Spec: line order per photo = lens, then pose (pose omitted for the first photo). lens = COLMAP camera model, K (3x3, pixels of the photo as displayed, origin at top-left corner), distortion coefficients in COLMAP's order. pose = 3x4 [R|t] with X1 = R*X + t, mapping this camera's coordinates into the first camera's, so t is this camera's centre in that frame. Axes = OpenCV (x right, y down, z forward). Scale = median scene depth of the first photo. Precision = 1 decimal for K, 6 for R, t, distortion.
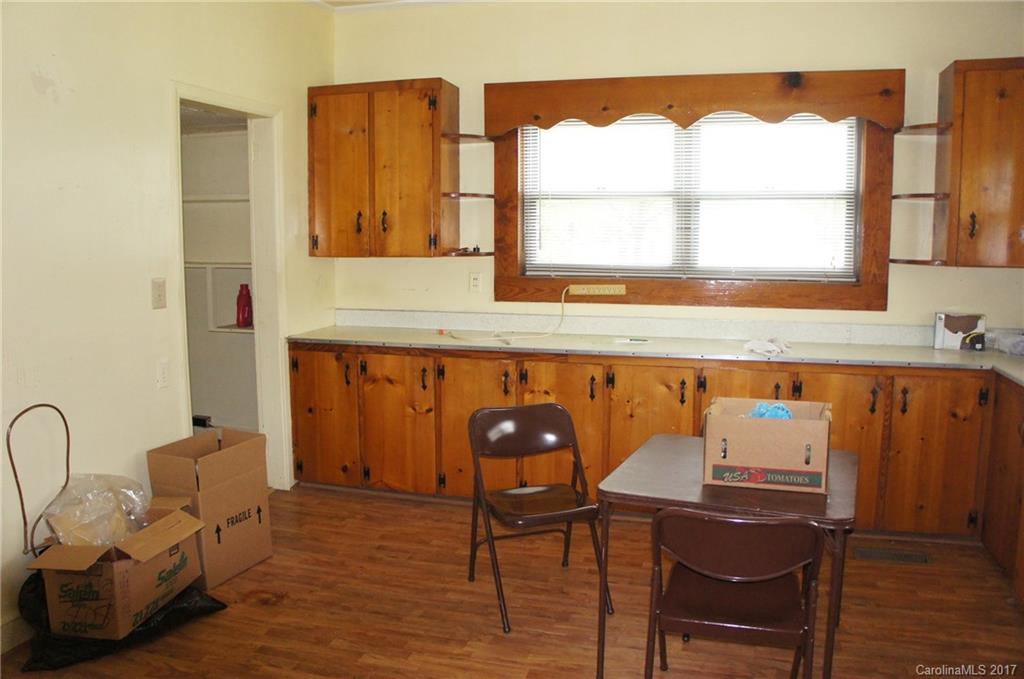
lens RADIAL K [[813.5, 0, 512.0], [0, 813.5, 339.5], [0, 0, 1]] dist [-0.188122, 0.160337]
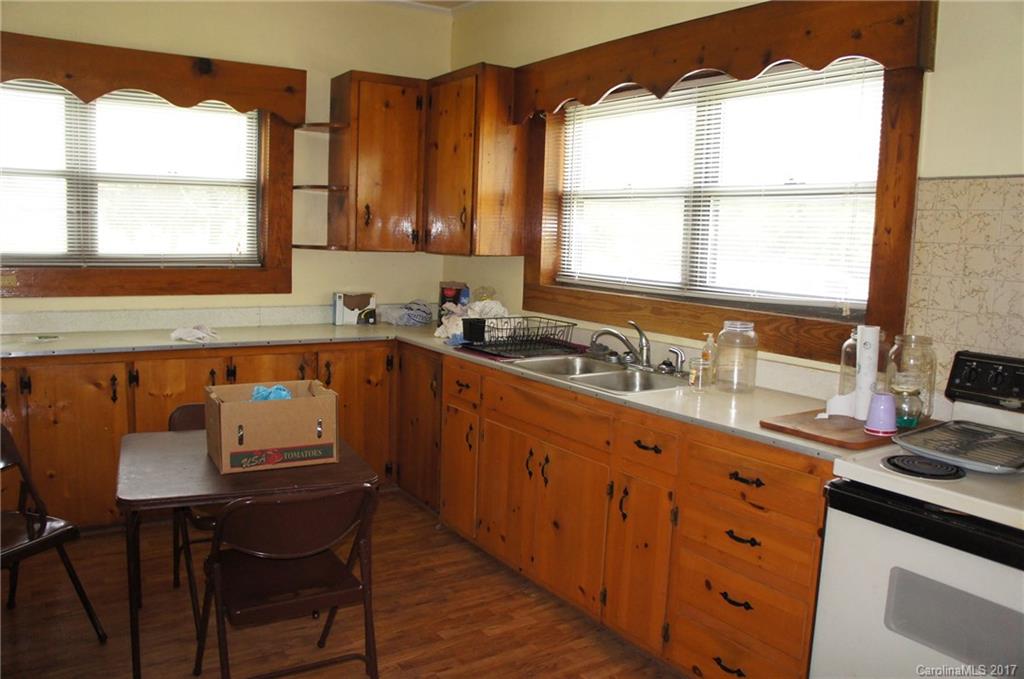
lens RADIAL K [[813.5, 0, 512.0], [0, 813.5, 339.5], [0, 0, 1]] dist [-0.188122, 0.160337]
pose [[0.651807, -0.074104, 0.754756, -0.168496], [0.060502, 0.997124, 0.045651, -0.005266], [-0.755968, 0.015908, 0.654415, 0.058844]]
